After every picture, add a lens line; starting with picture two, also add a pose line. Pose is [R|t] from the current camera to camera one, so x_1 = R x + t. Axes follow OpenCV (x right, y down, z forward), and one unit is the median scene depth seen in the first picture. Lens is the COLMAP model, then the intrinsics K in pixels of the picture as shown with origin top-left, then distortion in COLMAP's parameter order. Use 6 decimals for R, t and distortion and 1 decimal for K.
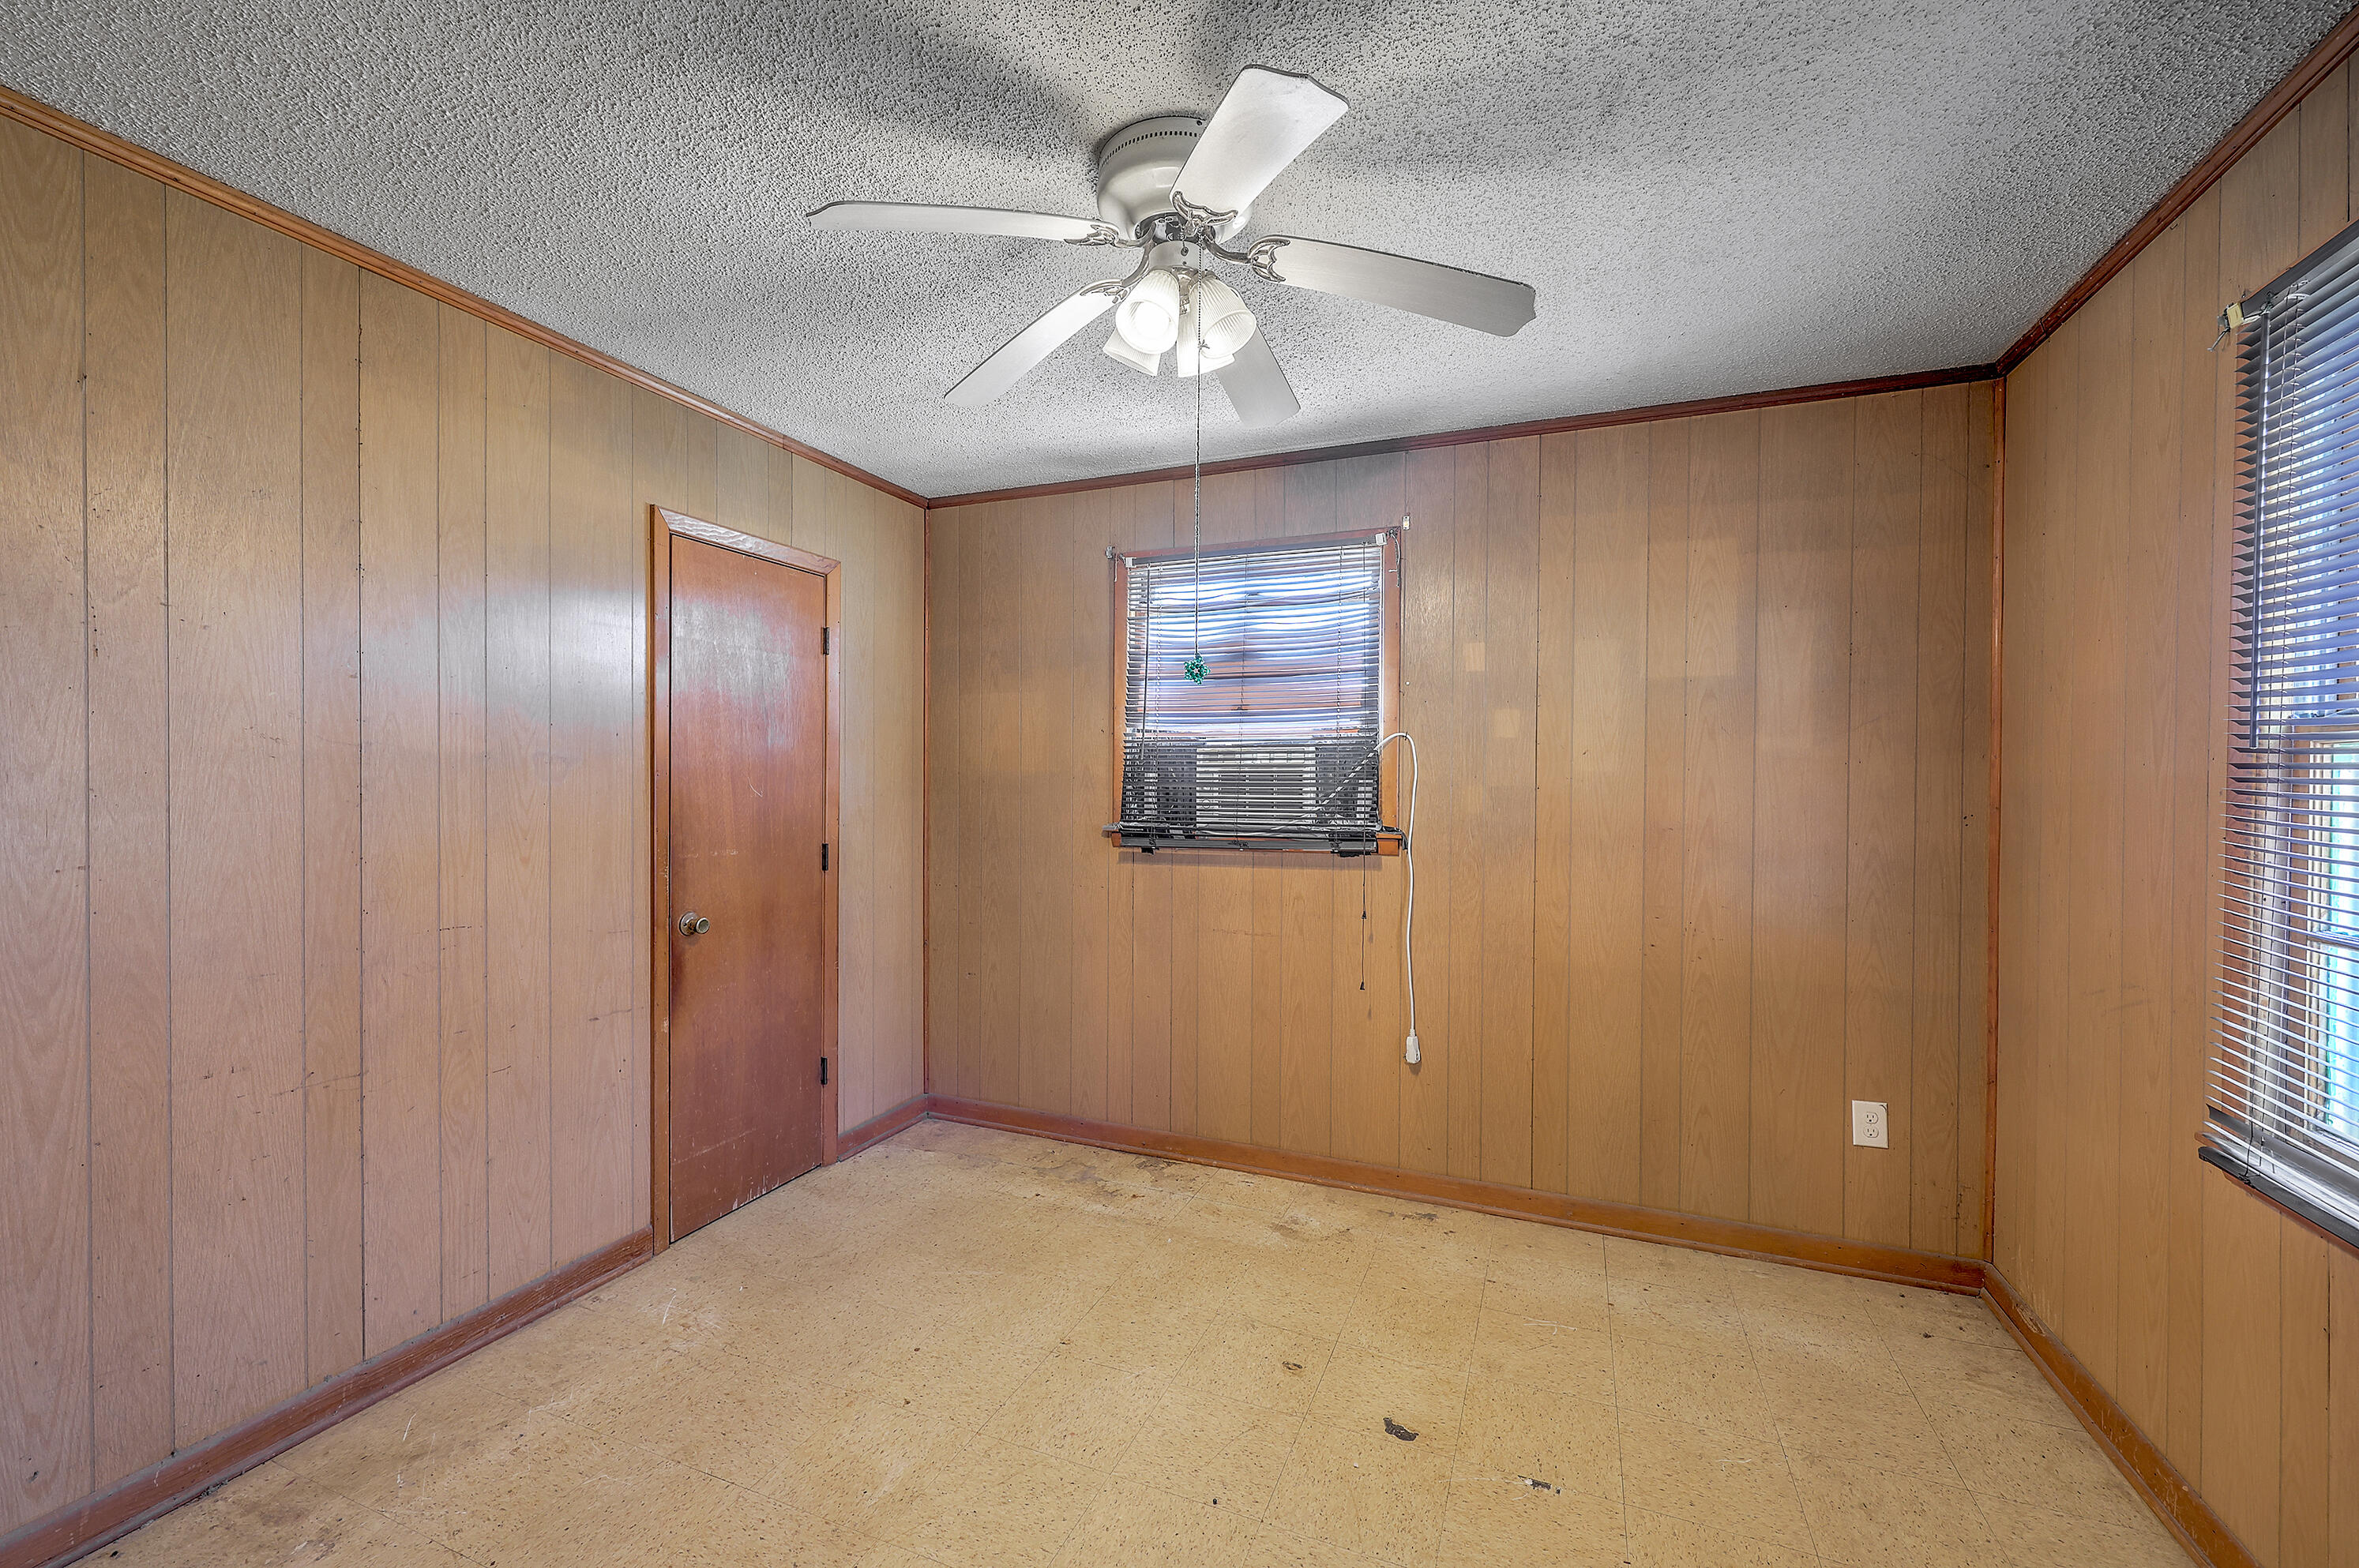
lens RADIAL K [[944.2, 0, 1173.7], [0, 944.2, 783.6], [0, 0, 1]] dist [0.000019, 0.000345]
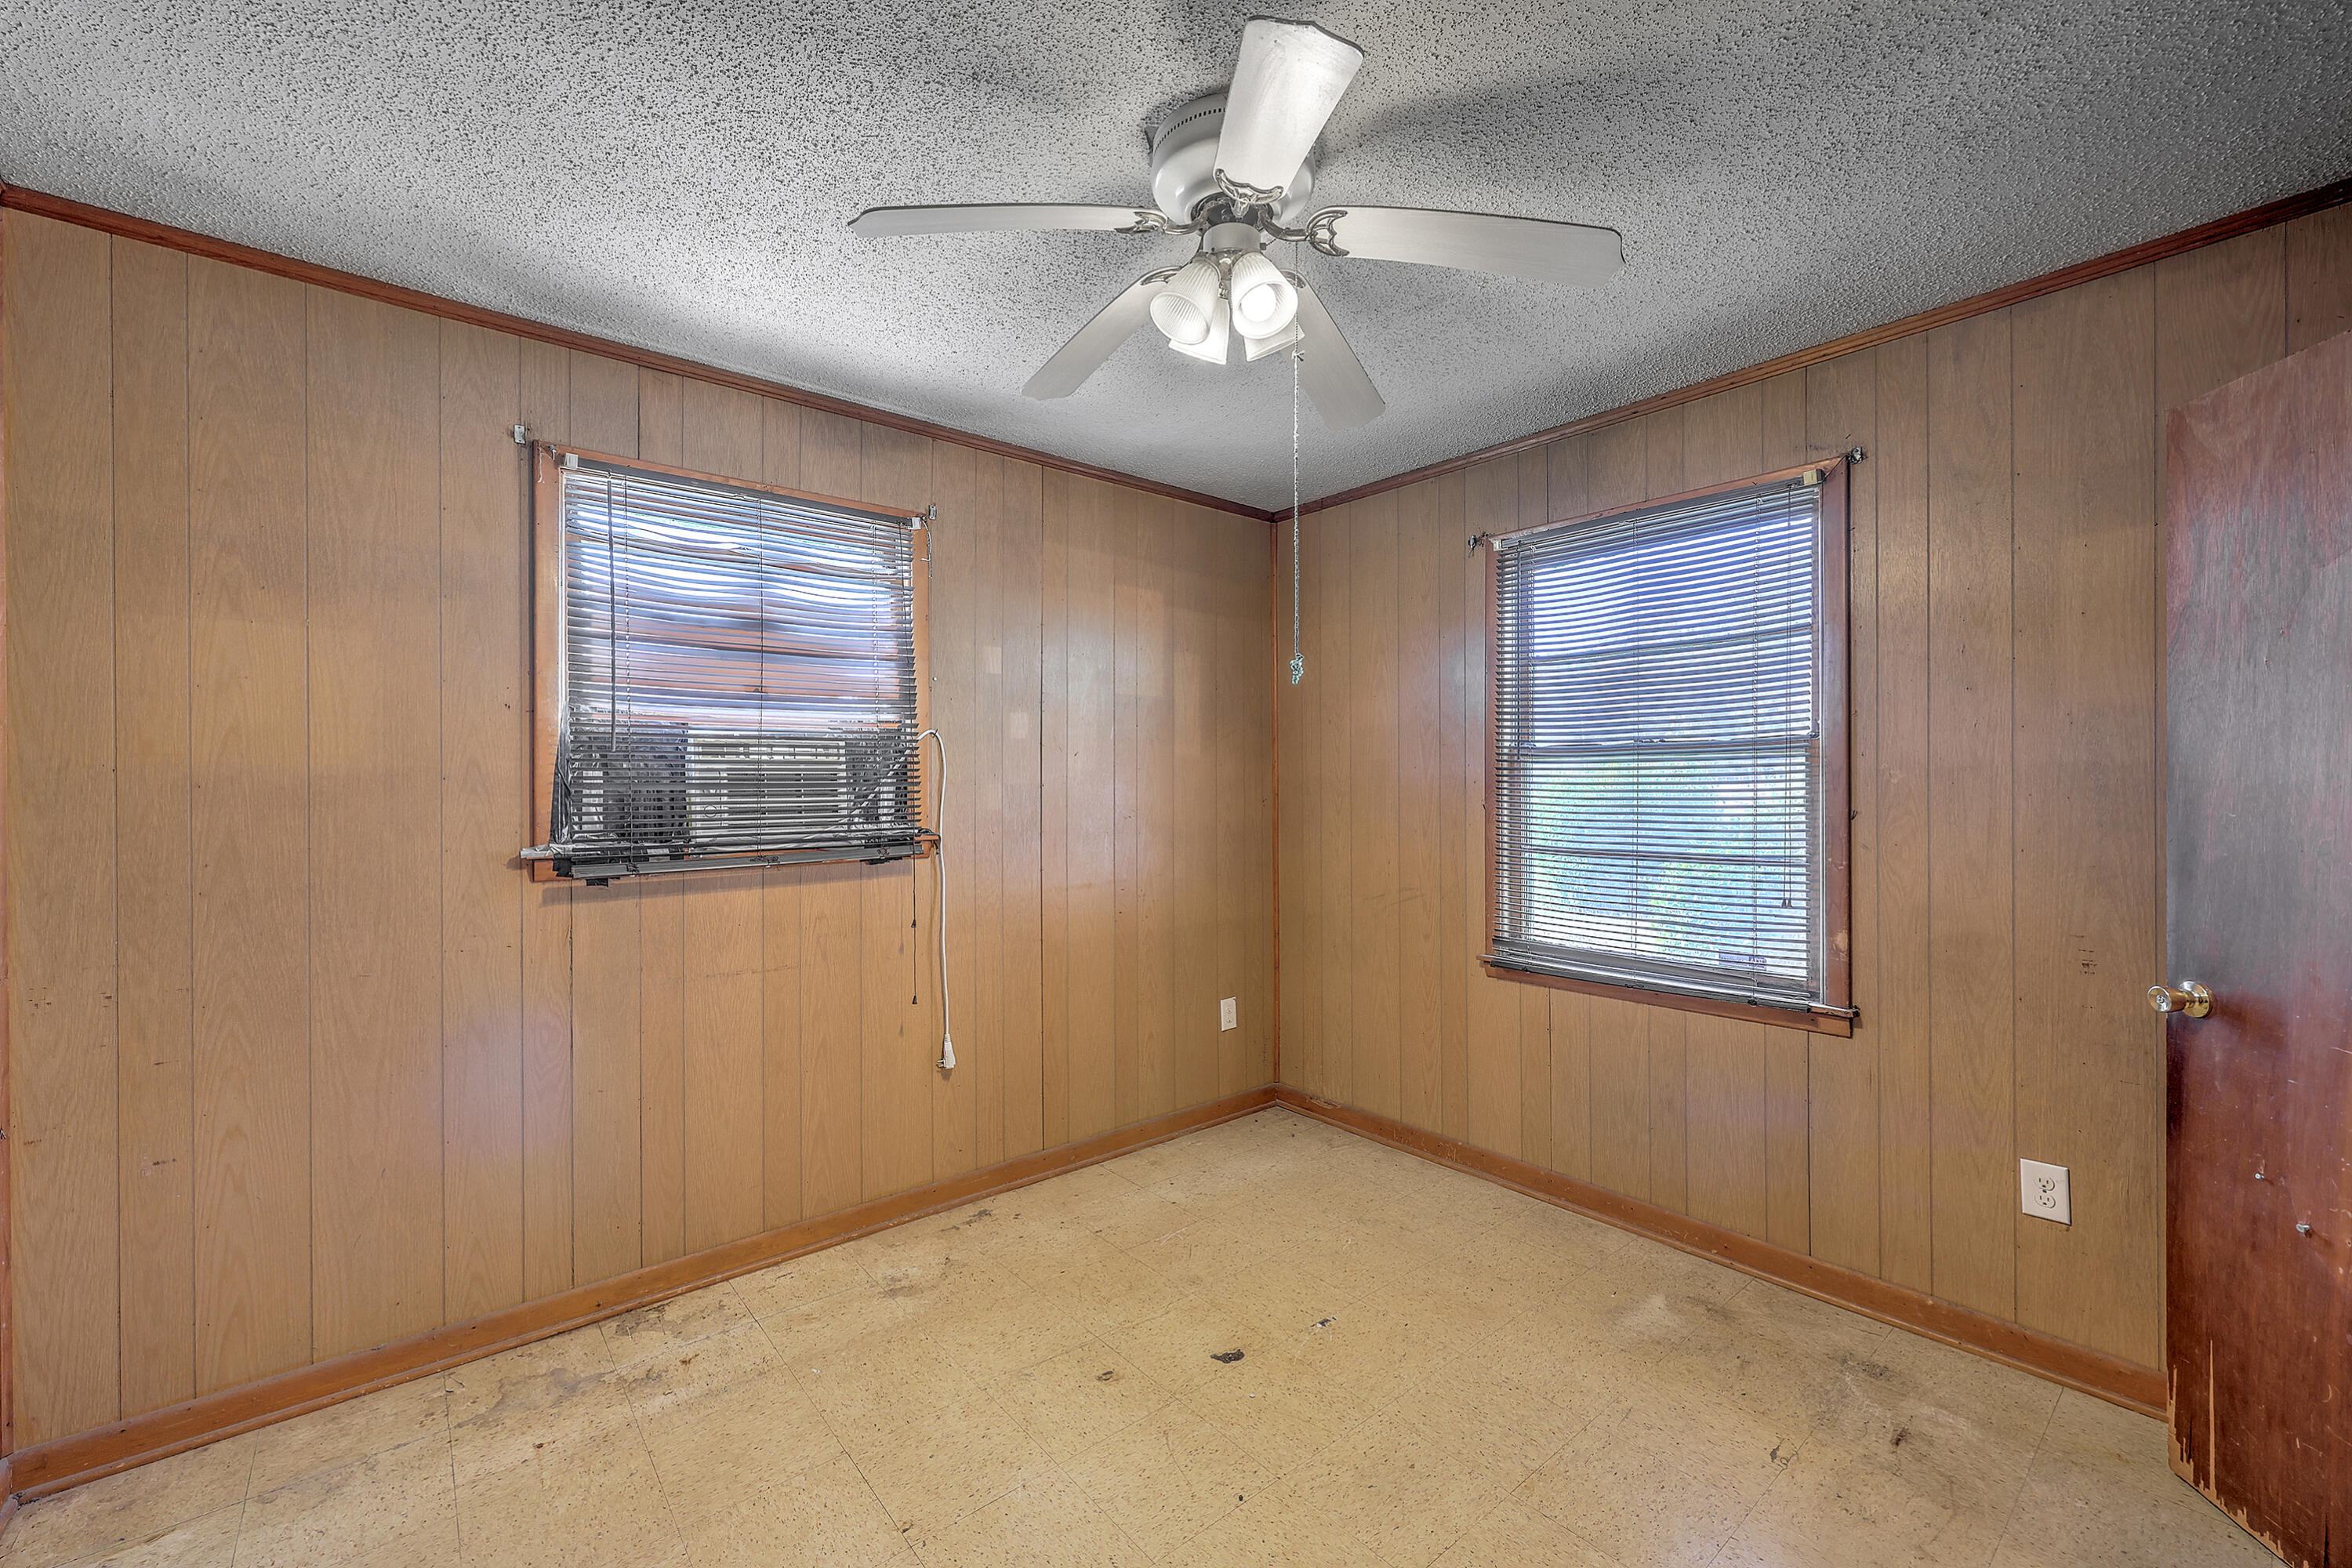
lens RADIAL K [[941.5, 0, 1173.3], [0, 941.5, 779.3], [0, 0, 1]] dist [0.000019, 0.000345]
pose [[0.472244, -0.005924, 0.881448, -0.476203], [0.008304, 0.999963, 0.002272, -0.003330], [-0.881429, 0.006247, 0.472276, 0.321339]]
